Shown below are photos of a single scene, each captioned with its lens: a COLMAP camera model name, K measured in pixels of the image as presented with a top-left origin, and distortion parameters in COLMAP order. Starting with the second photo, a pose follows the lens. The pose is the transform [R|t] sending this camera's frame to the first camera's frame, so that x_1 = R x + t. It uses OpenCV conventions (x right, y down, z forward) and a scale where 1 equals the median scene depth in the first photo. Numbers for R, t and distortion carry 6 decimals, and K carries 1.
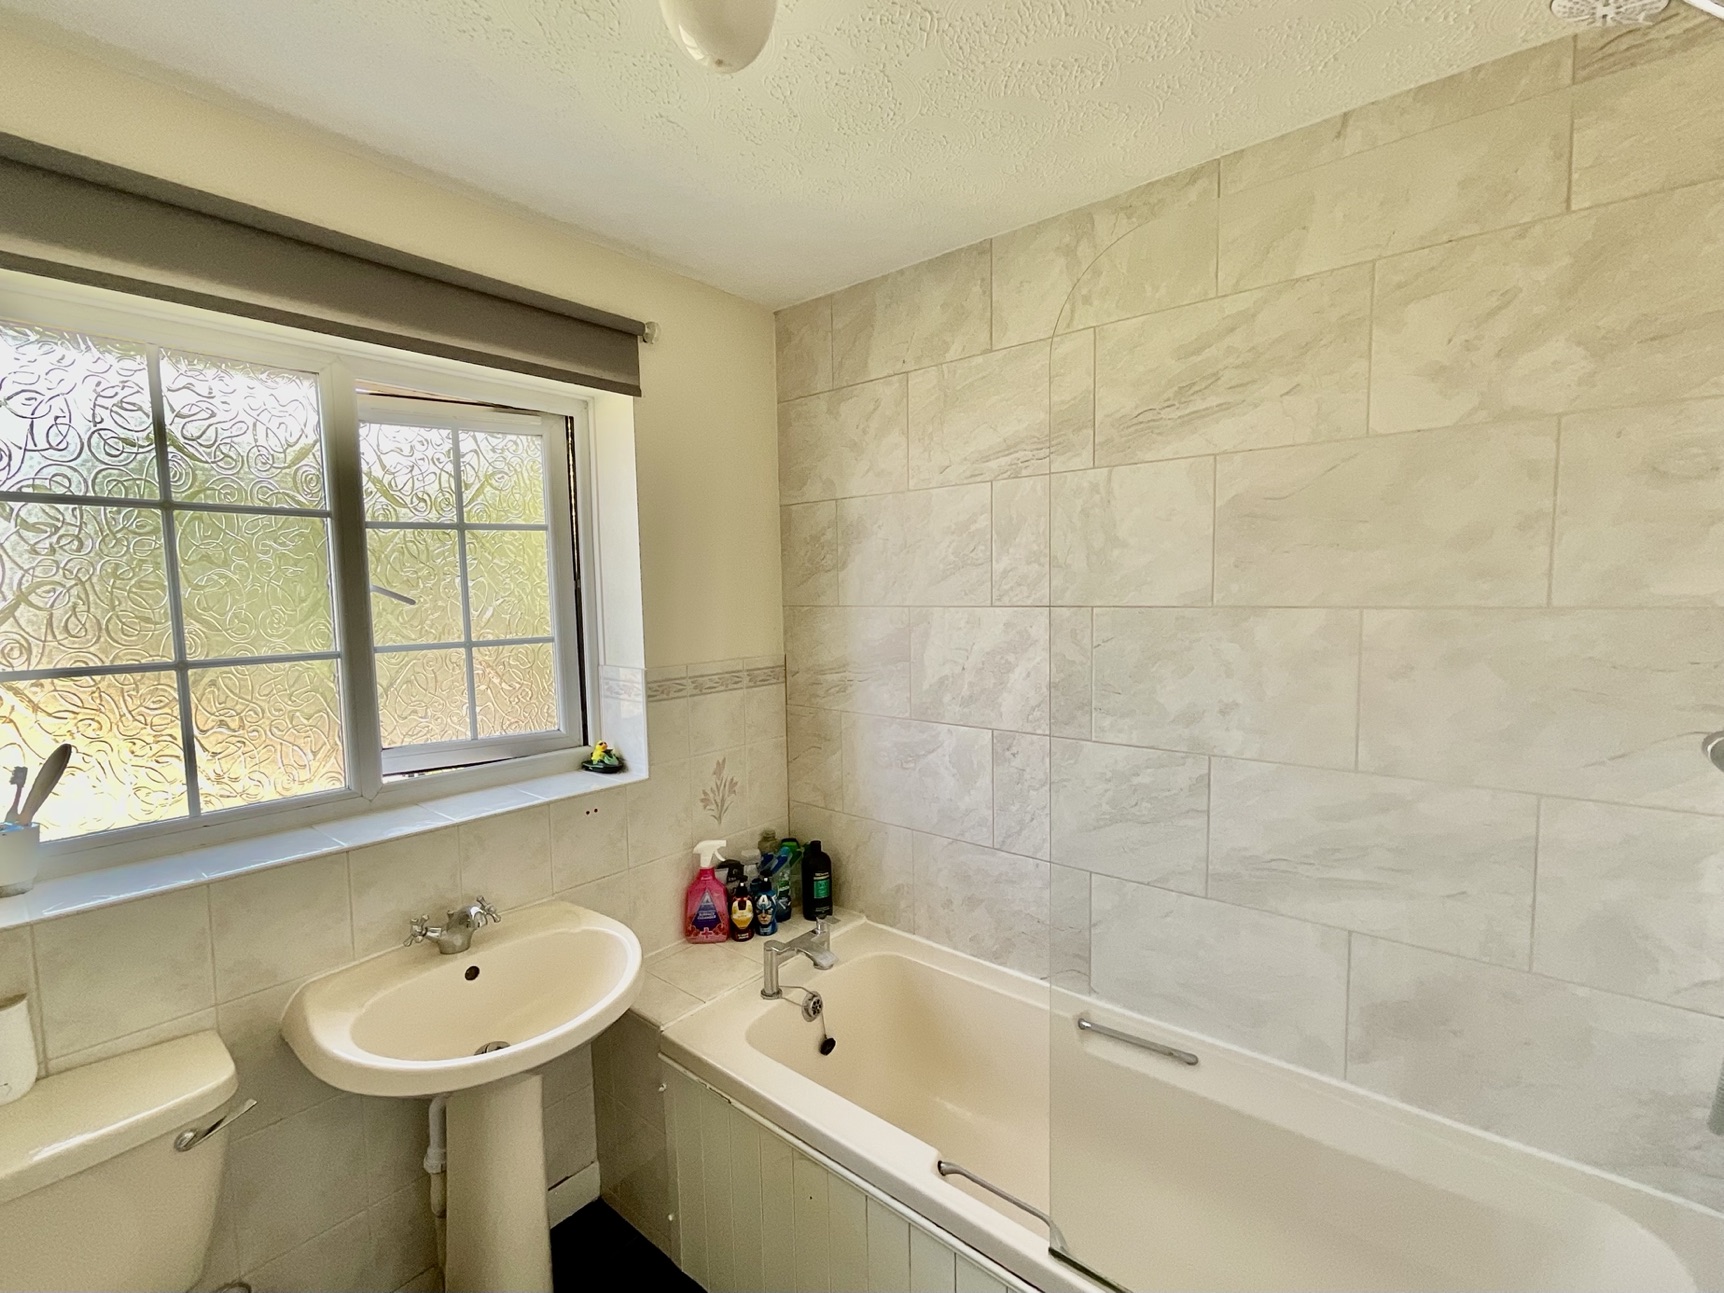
lens RADIAL K [[697.1, 0, 862.0], [0, 697.1, 646.5], [0, 0, 1]] dist [-0.002704, -0.000349]
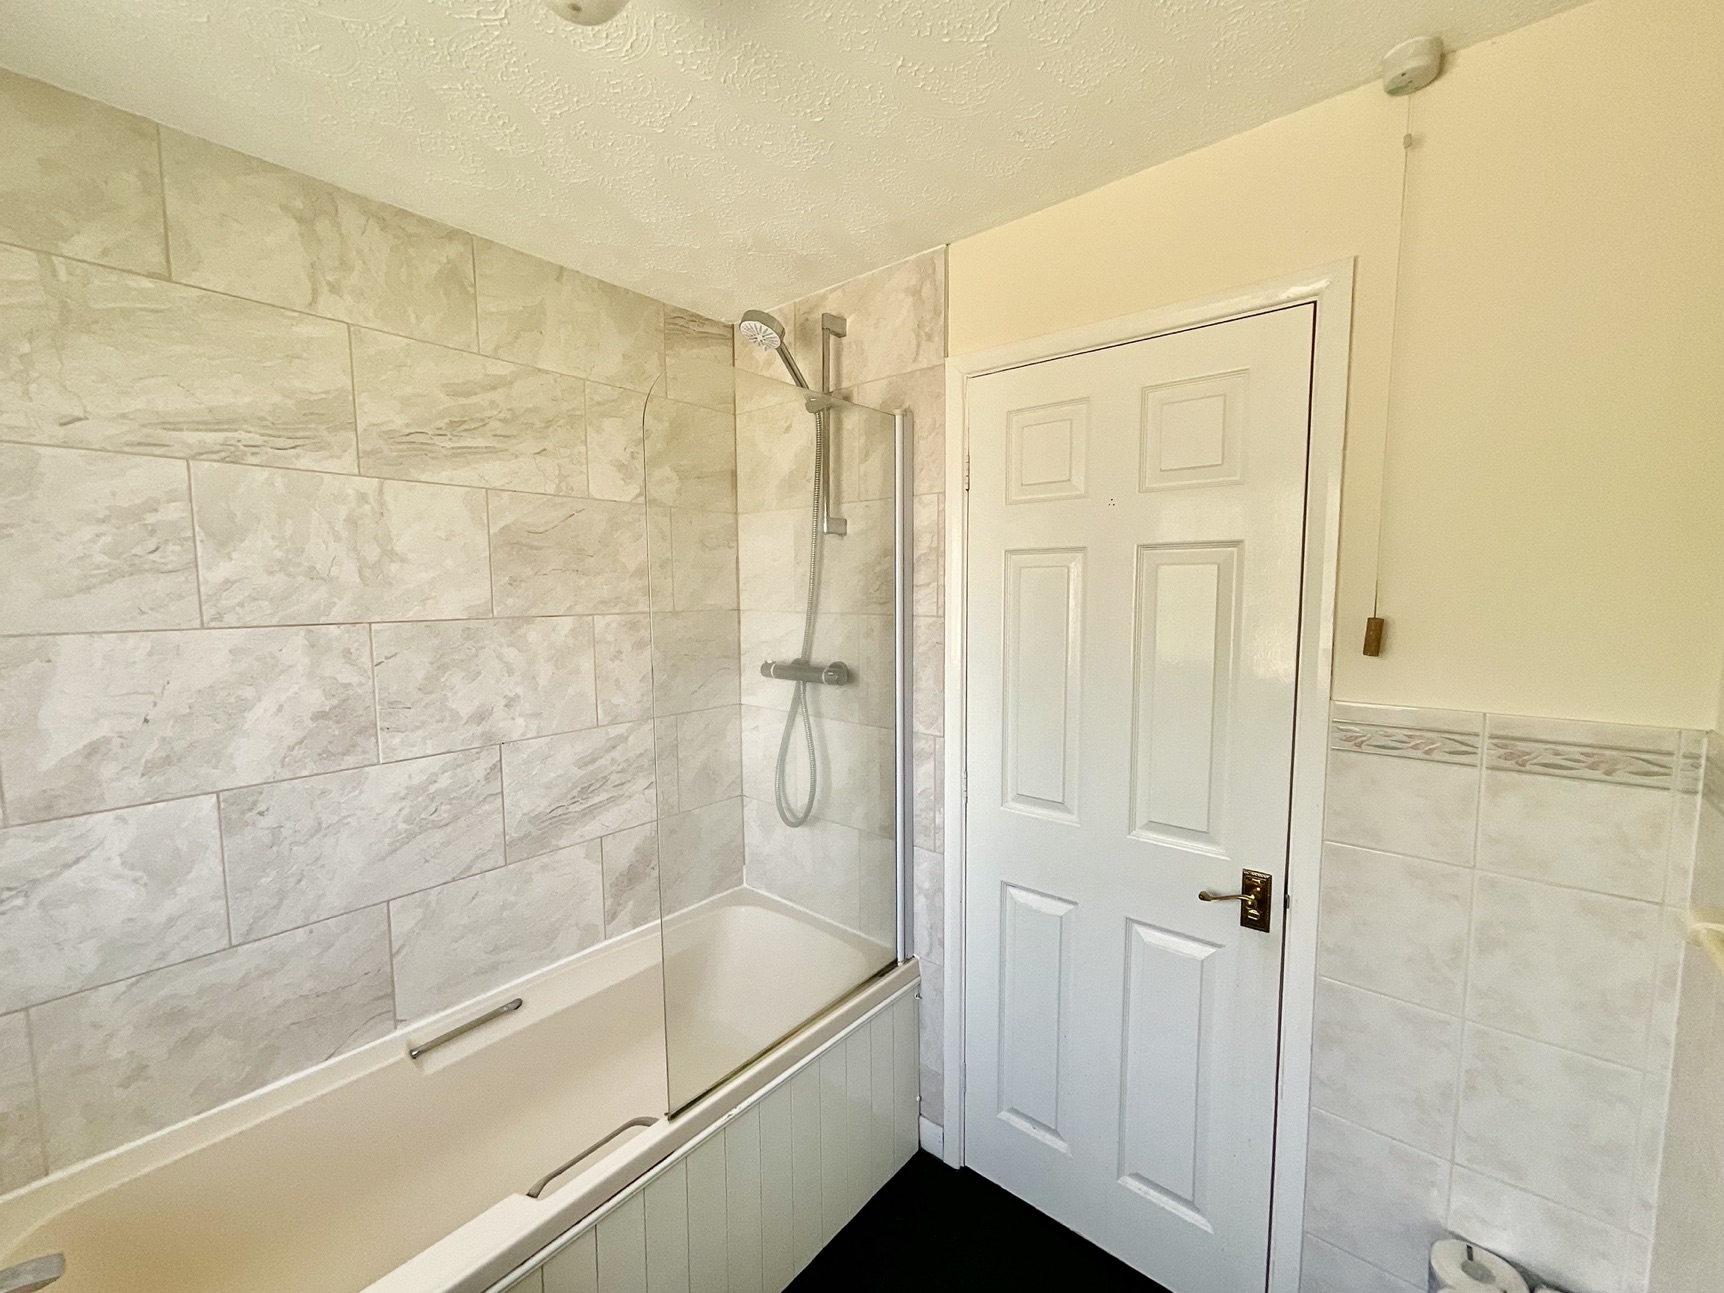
lens RADIAL K [[697.1, 0, 862.0], [0, 697.1, 646.5], [0, 0, 1]] dist [-0.002704, -0.000349]
pose [[0.050518, -0.077319, 0.995726, -0.583627], [0.078091, 0.994252, 0.073242, -0.042713], [-0.995666, 0.074057, 0.056265, 0.290631]]
